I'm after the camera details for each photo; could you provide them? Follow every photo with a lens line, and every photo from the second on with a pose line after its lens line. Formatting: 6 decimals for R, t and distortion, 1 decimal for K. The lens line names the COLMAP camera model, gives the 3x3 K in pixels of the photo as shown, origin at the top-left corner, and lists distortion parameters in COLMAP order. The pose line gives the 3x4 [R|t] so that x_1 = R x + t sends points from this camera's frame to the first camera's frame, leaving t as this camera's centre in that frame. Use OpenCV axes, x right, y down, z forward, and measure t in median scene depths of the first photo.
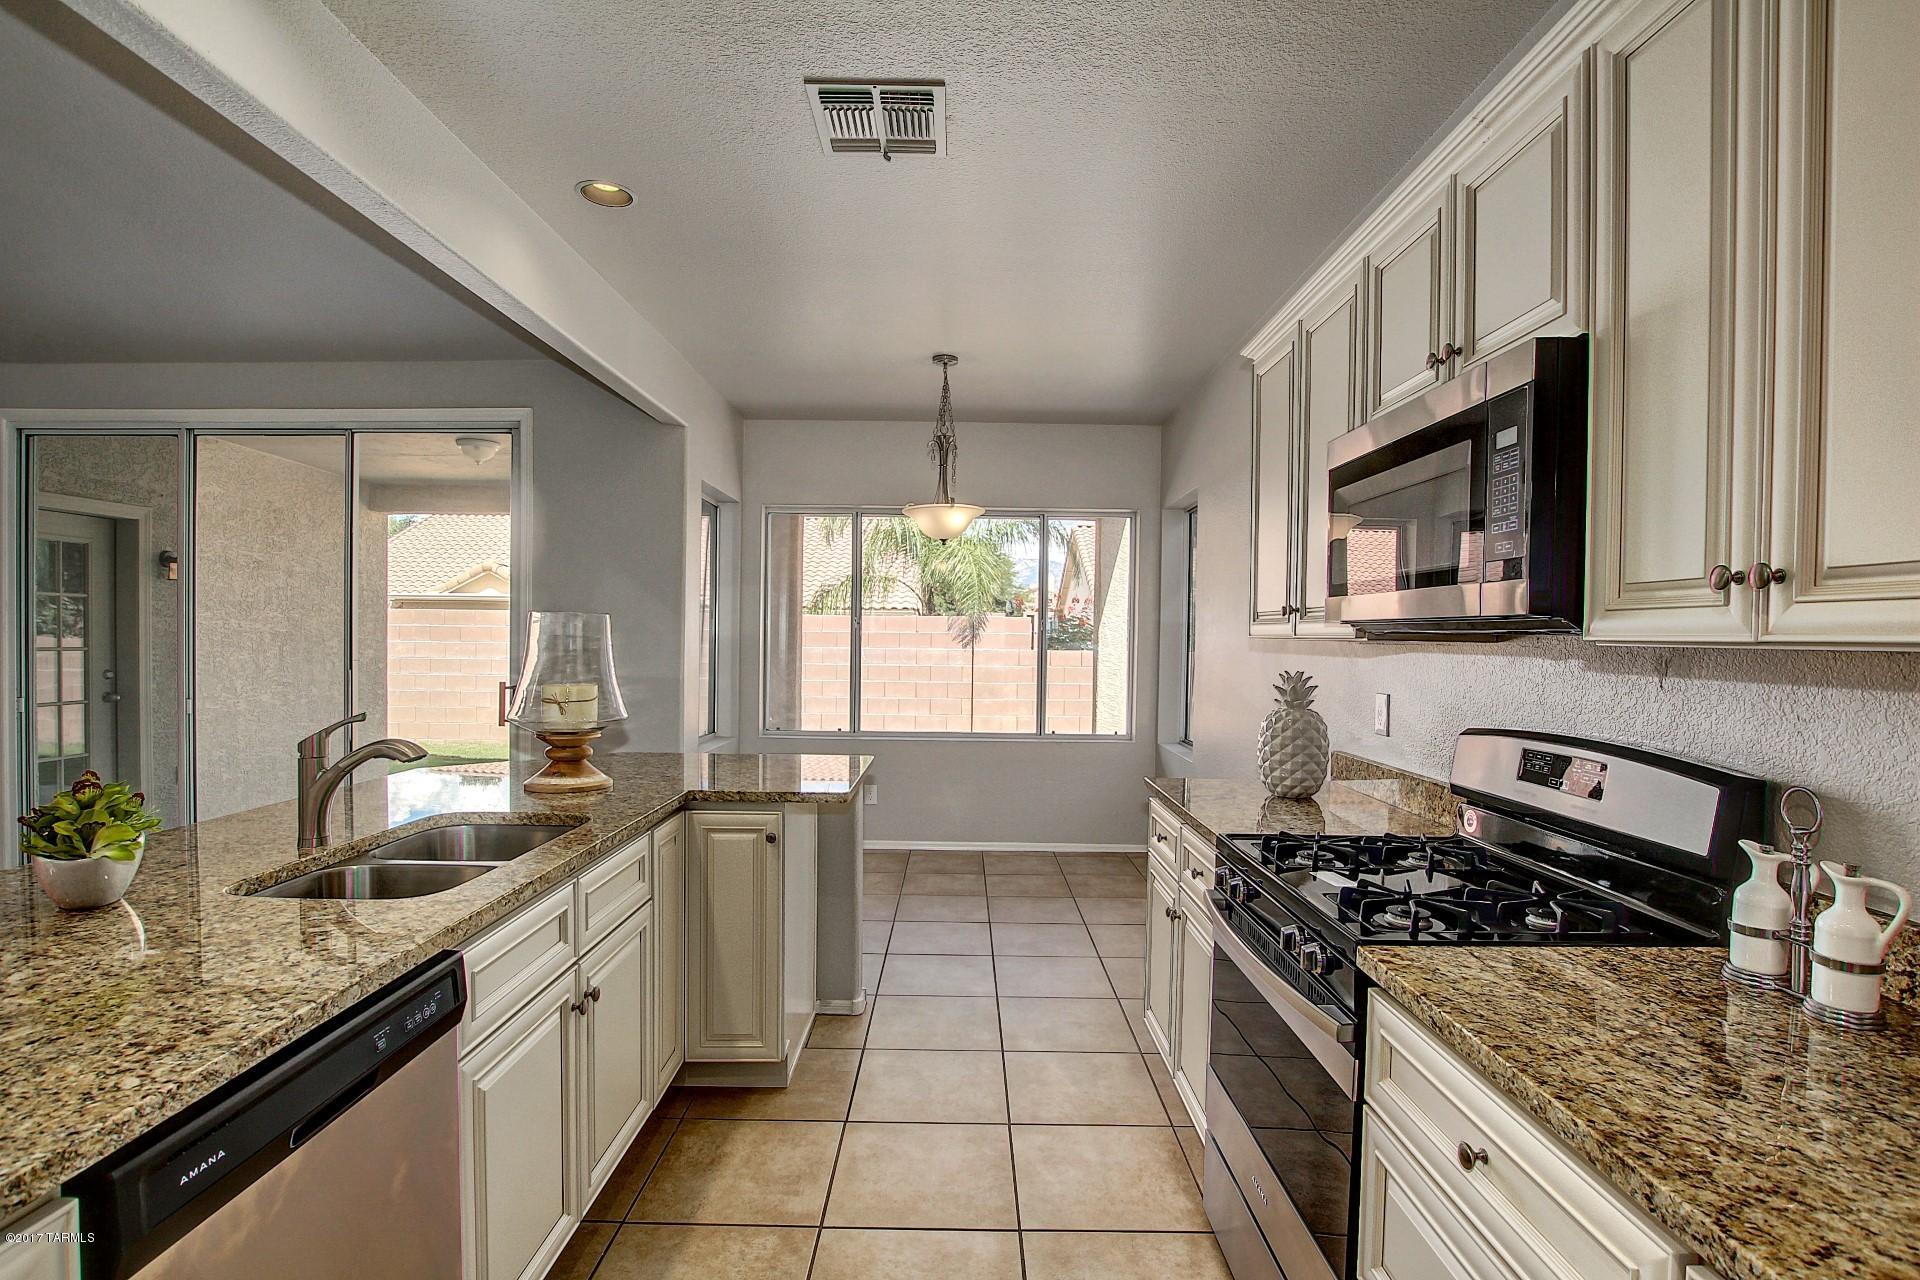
lens RADIAL K [[914.1, 0, 946.5], [0, 914.1, 656.7], [0, 0, 1]] dist [-0.028927, 0.000835]
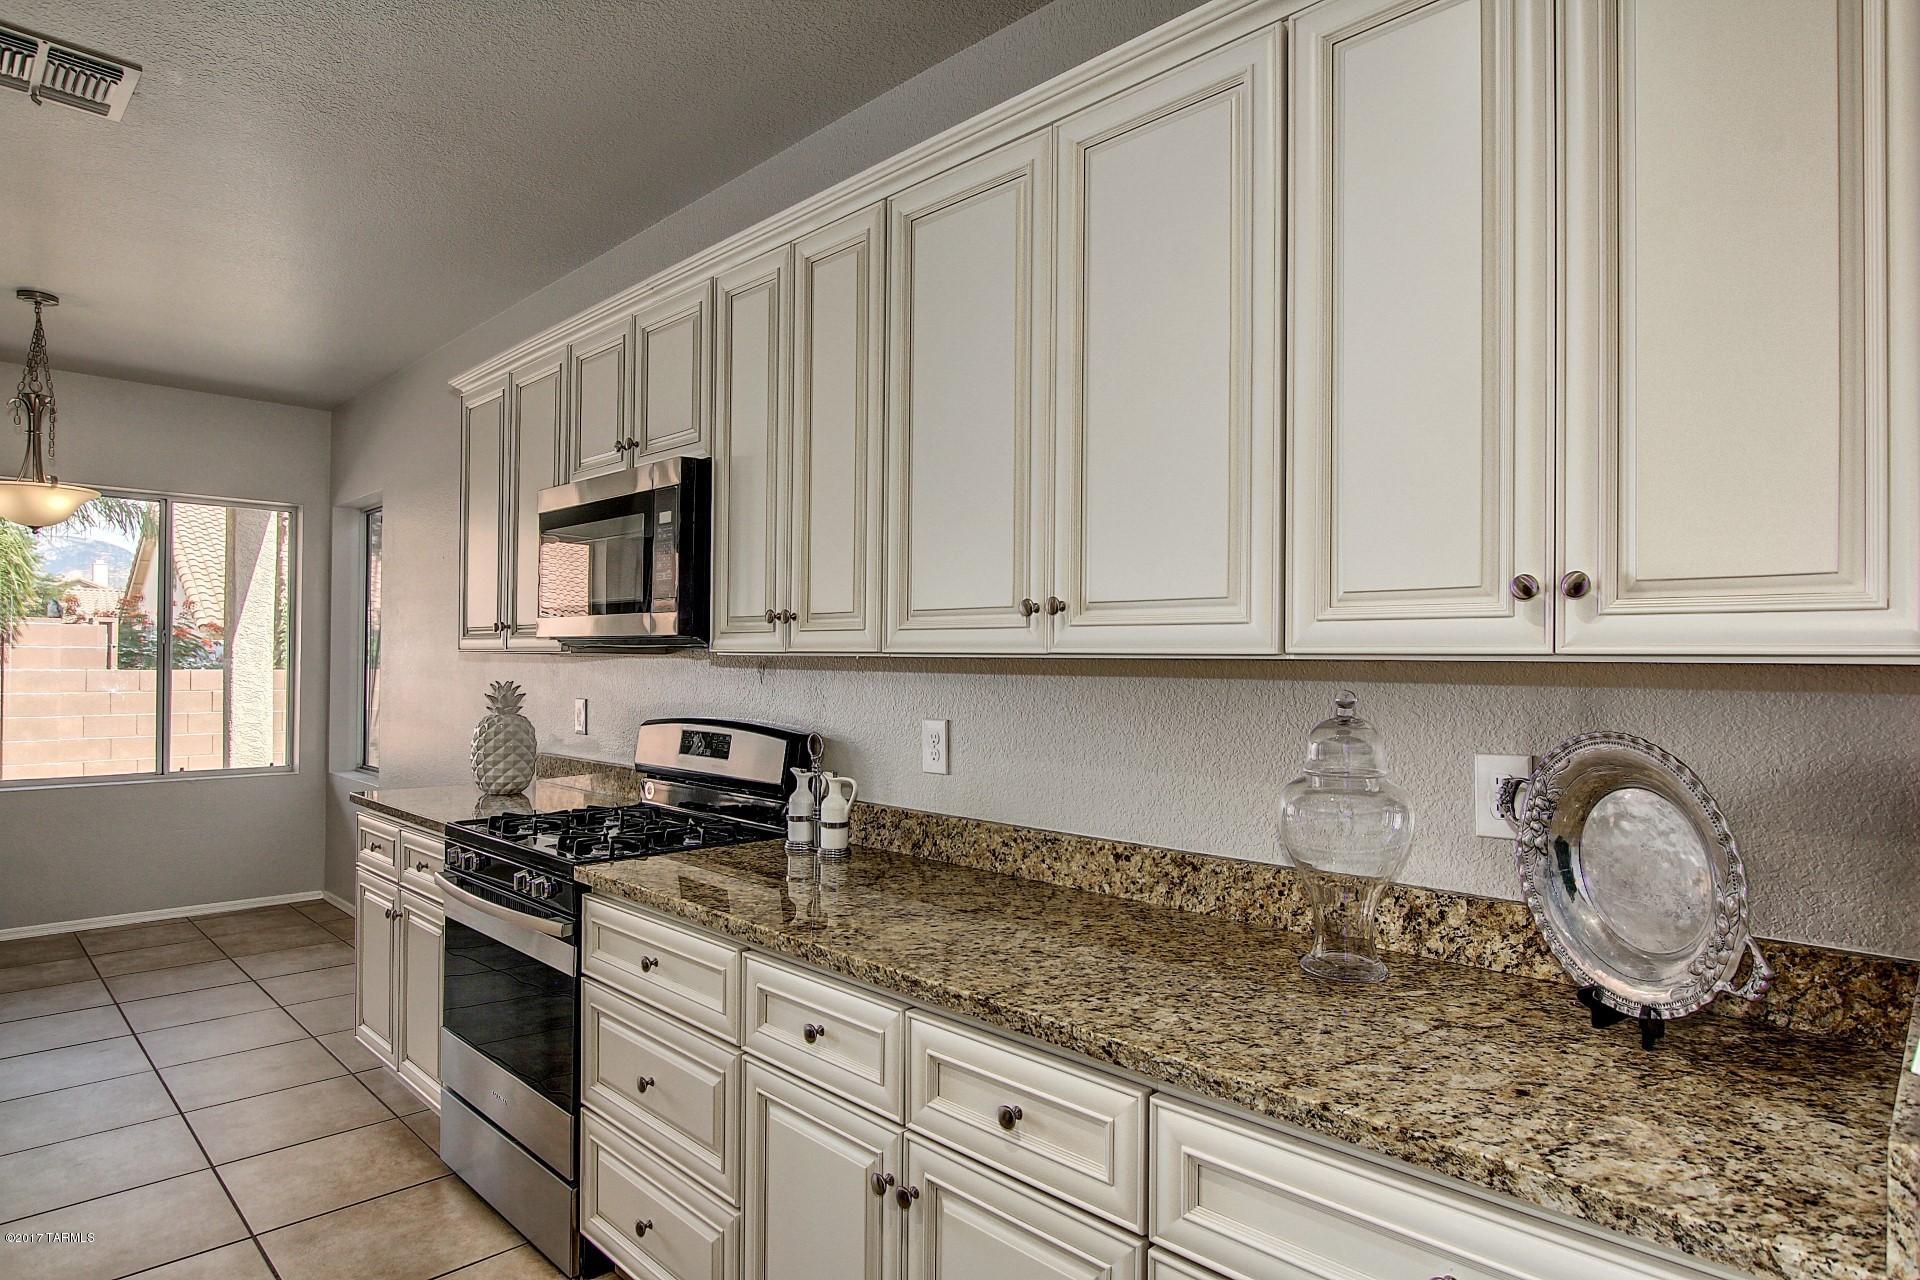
lens RADIAL K [[1041.0, 0, 959.5], [0, 1041.0, 654.5], [0, 0, 1]] dist [-0.014119, 0.003076]
pose [[0.691894, -0.003783, 0.721989, -0.212483], [0.016985, 0.999795, -0.011038, 0.010021], [-0.721799, 0.019900, 0.691817, -0.399714]]
